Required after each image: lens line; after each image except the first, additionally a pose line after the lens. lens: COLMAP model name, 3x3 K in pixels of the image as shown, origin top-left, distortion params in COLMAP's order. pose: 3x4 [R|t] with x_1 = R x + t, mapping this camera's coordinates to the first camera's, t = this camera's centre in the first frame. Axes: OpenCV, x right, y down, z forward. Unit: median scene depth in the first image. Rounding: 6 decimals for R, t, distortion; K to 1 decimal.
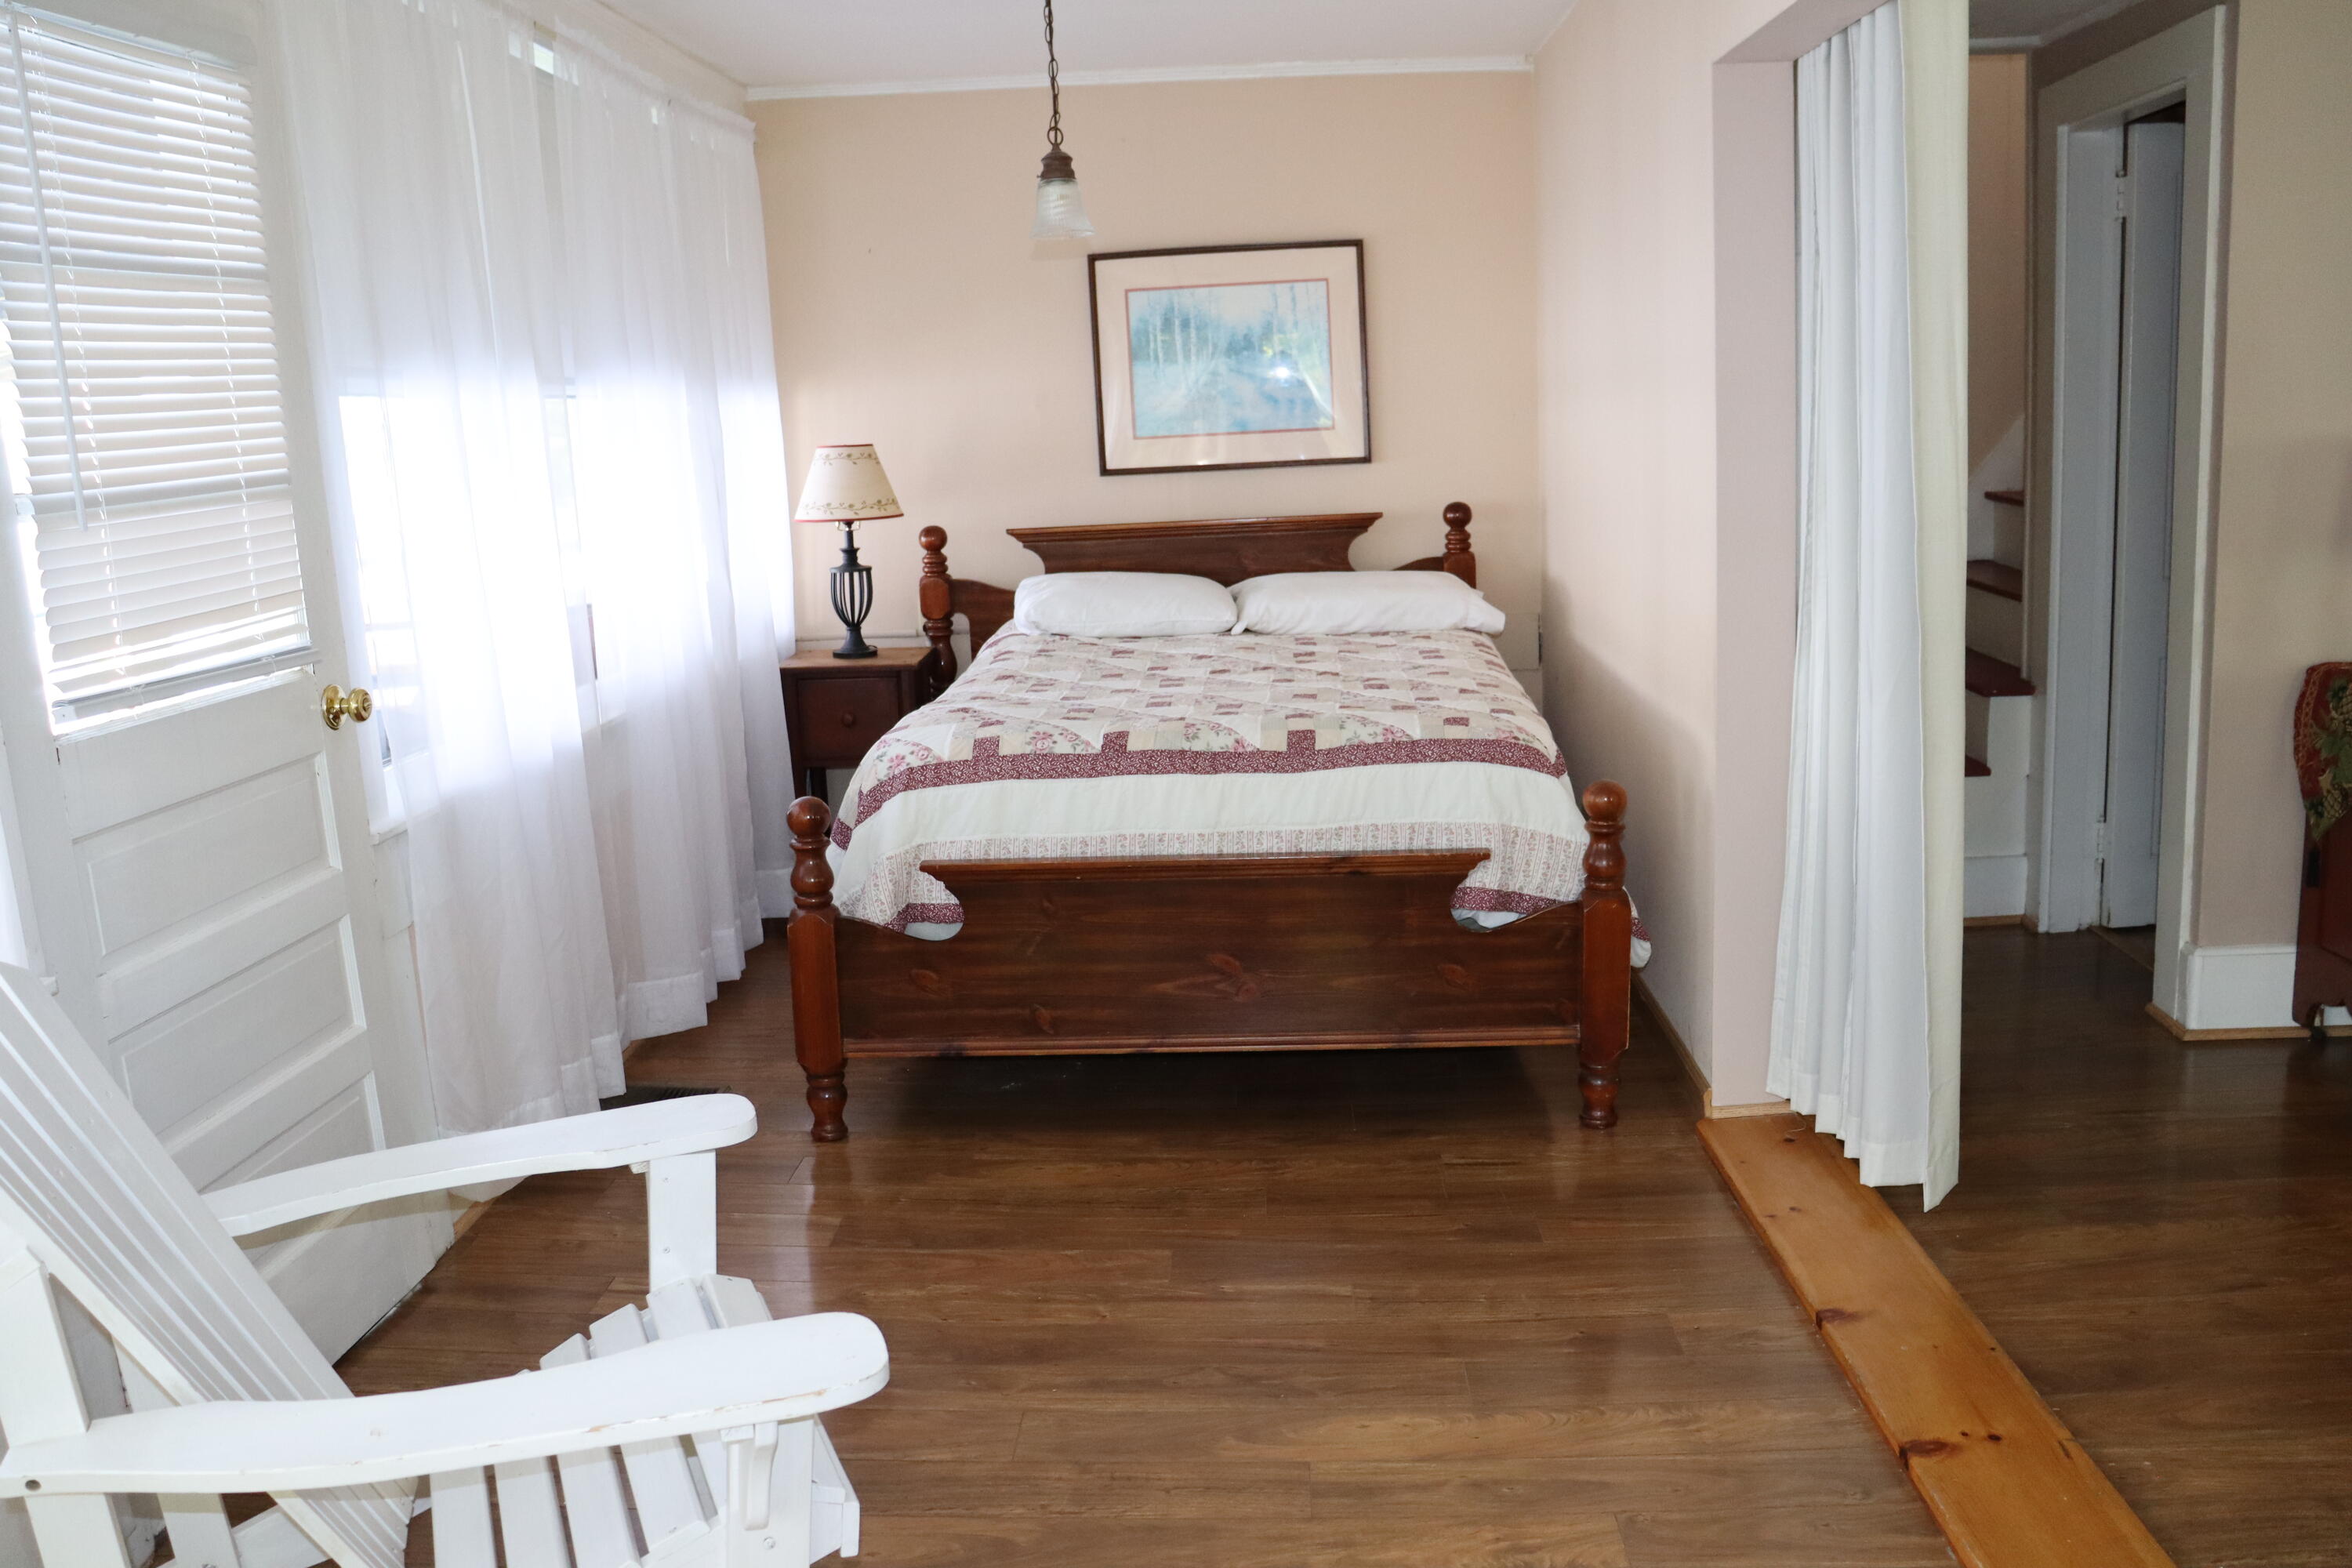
lens RADIAL K [[1961.0, 0, 1173.6], [0, 1961.0, 792.0], [0, 0, 1]] dist [-0.173506, 0.156022]
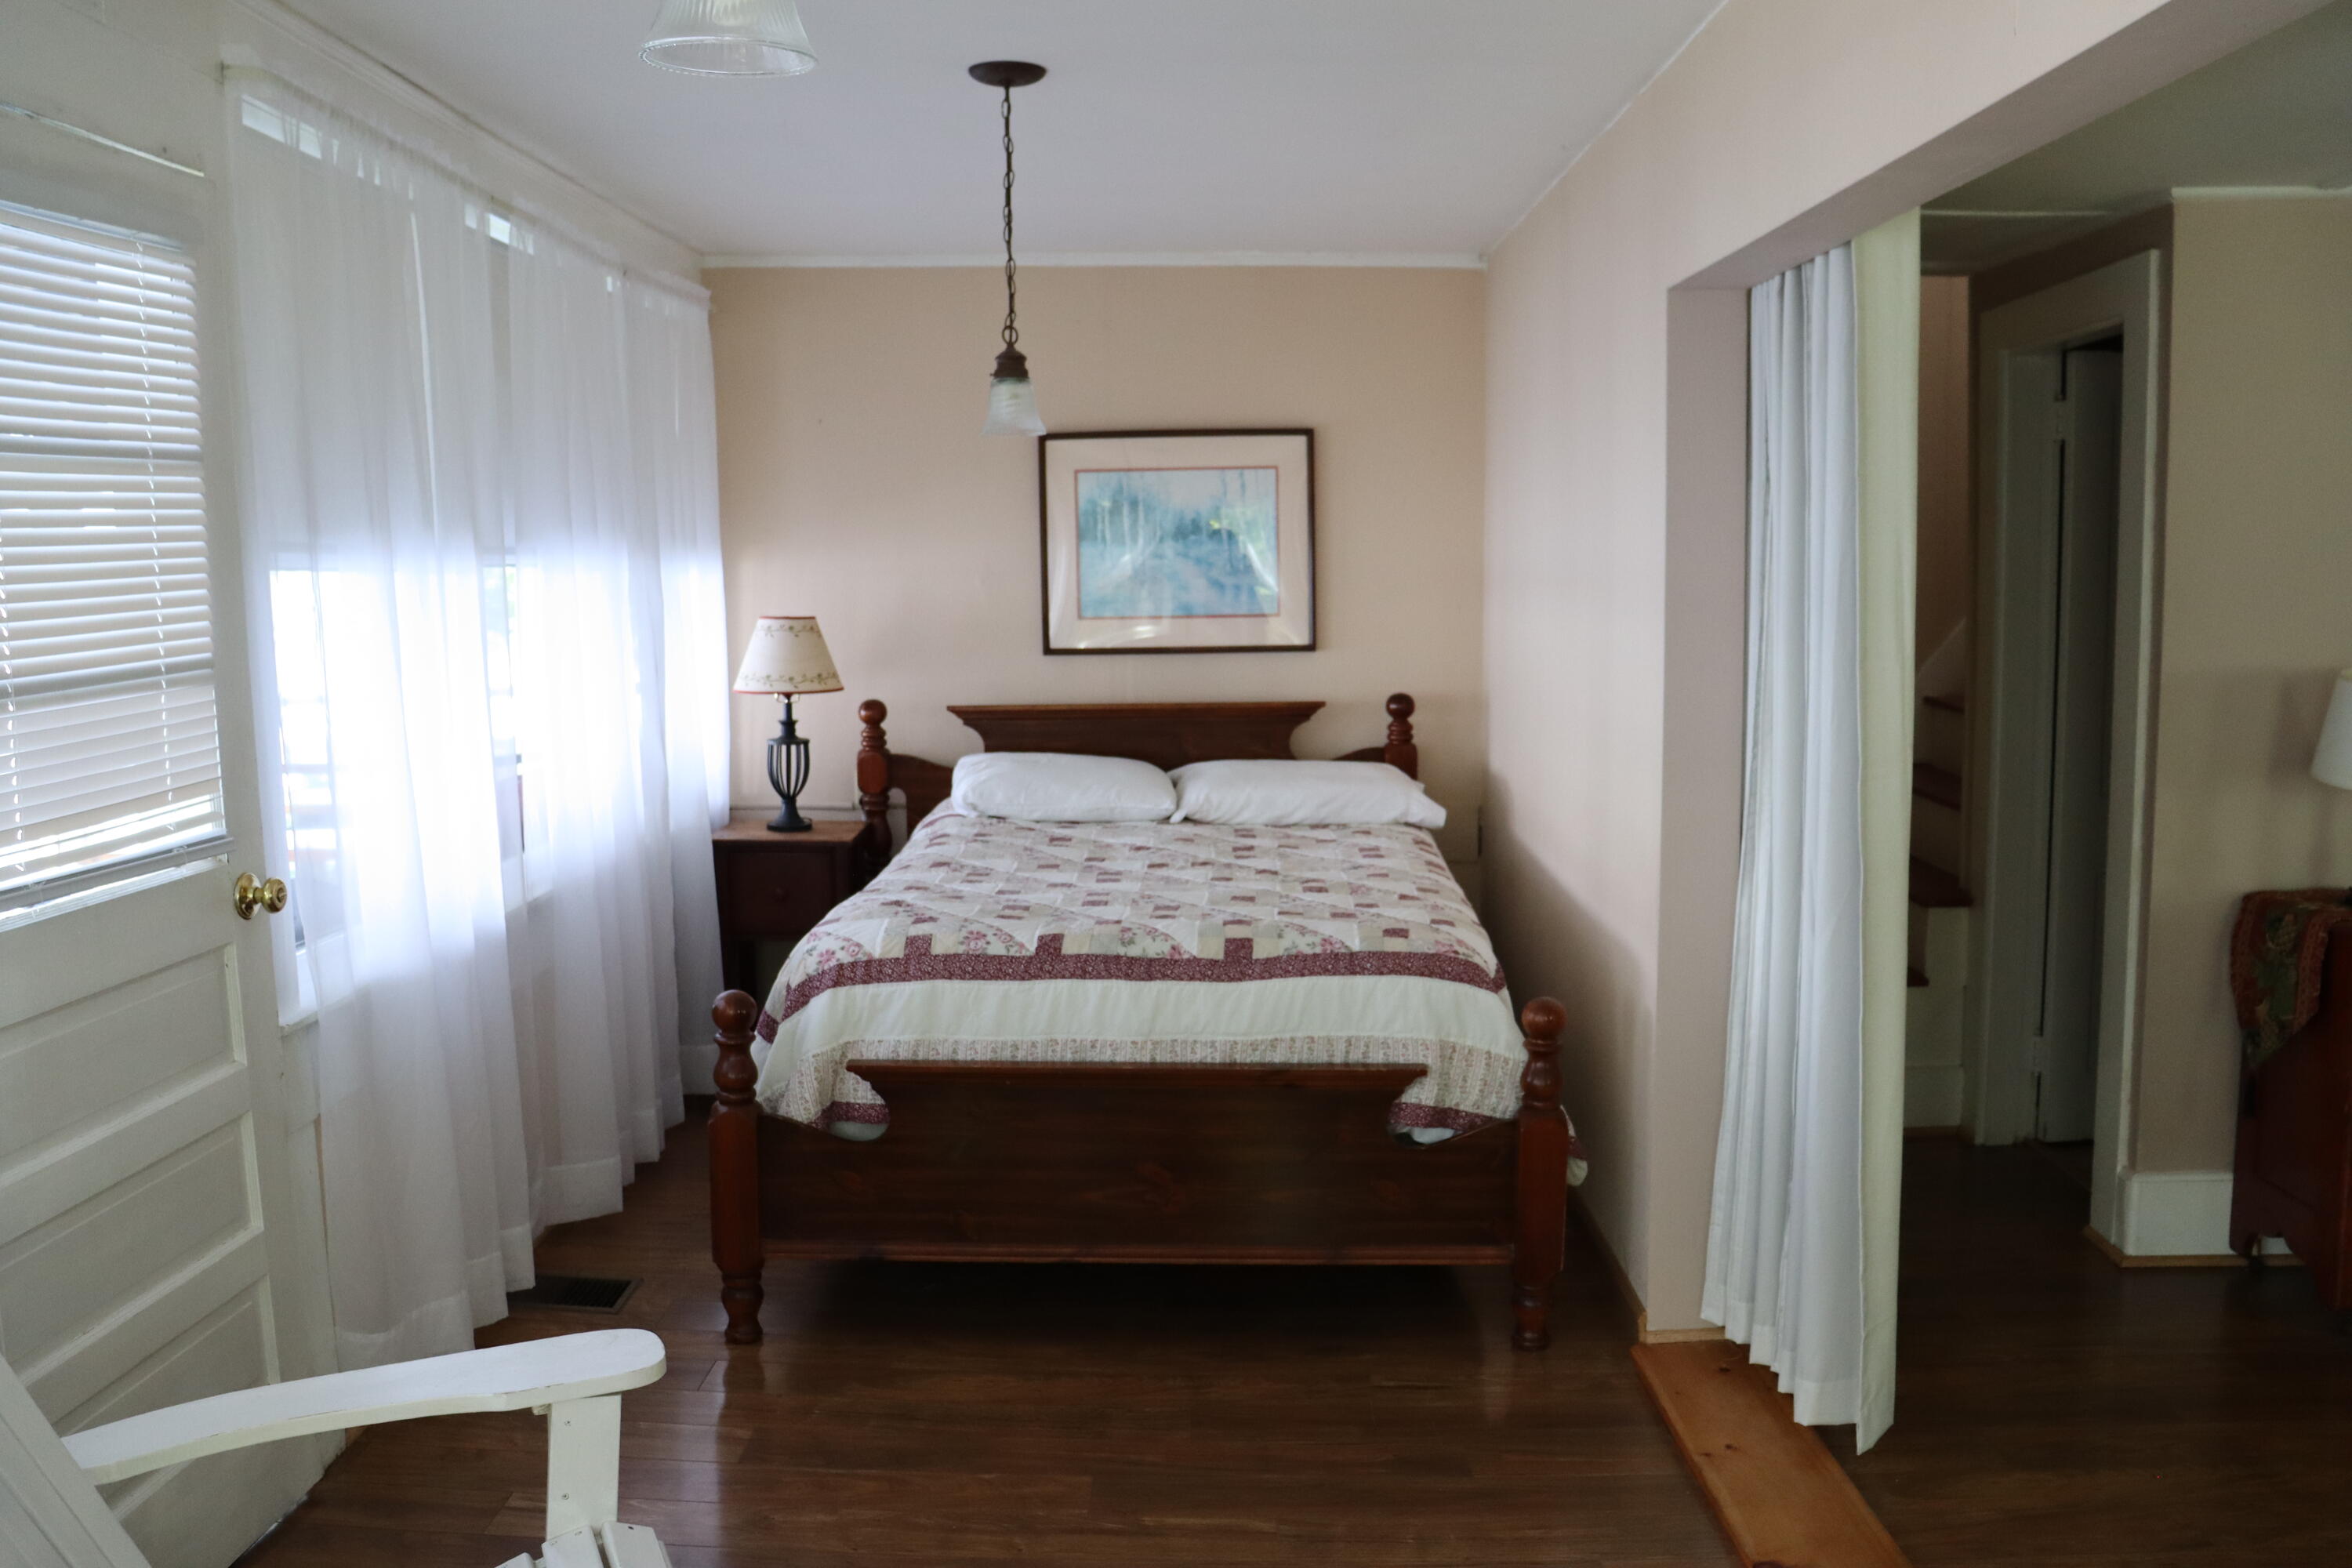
lens RADIAL K [[1961.0, 0, 1178.4], [0, 1961.0, 784.5], [0, 0, 1]] dist [-0.173506, 0.156022]
pose [[0.998929, 0.031274, 0.034106, -0.001273], [-0.028569, 0.996614, -0.077099, -0.032097], [-0.036402, 0.076042, 0.996440, 0.012870]]
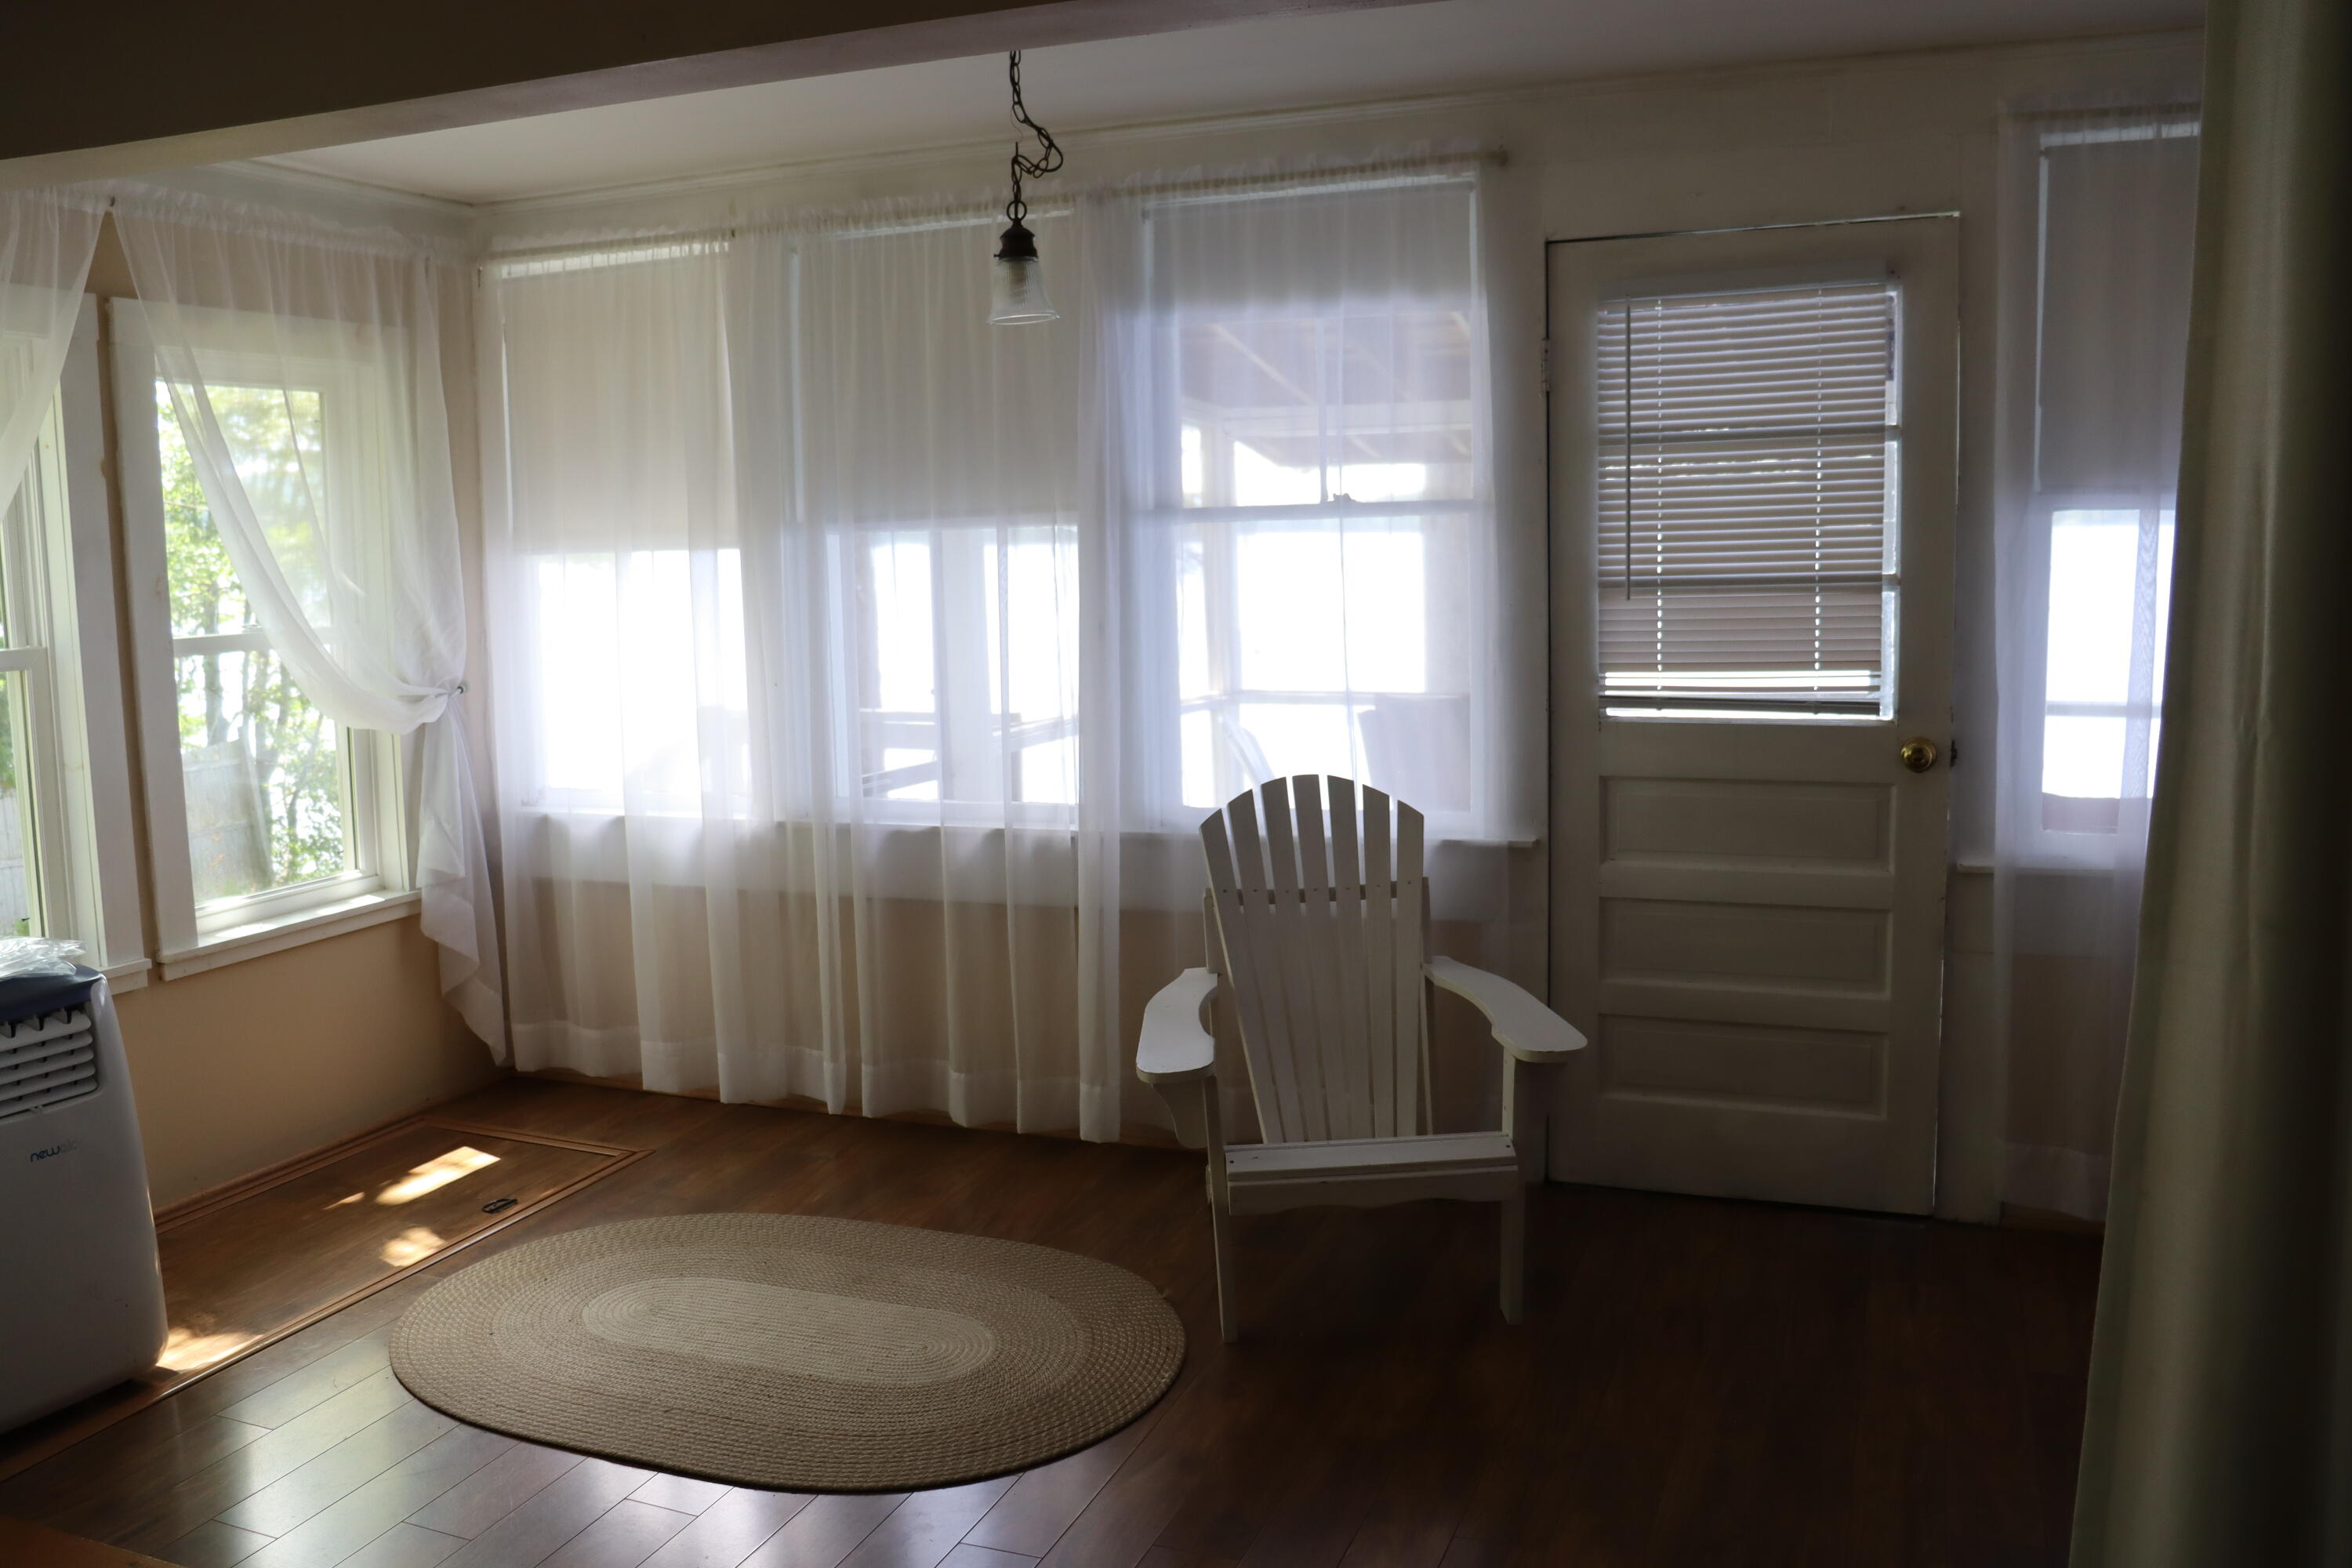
lens RADIAL K [[1961.0, 0, 1169.8], [0, 1961.0, 787.0], [0, 0, 1]] dist [-0.173506, 0.156022]
pose [[-0.263465, 0.180680, -0.947597, 0.754638], [-0.151357, 0.962394, 0.225584, -0.192613], [0.952721, 0.202860, -0.226210, 0.649232]]
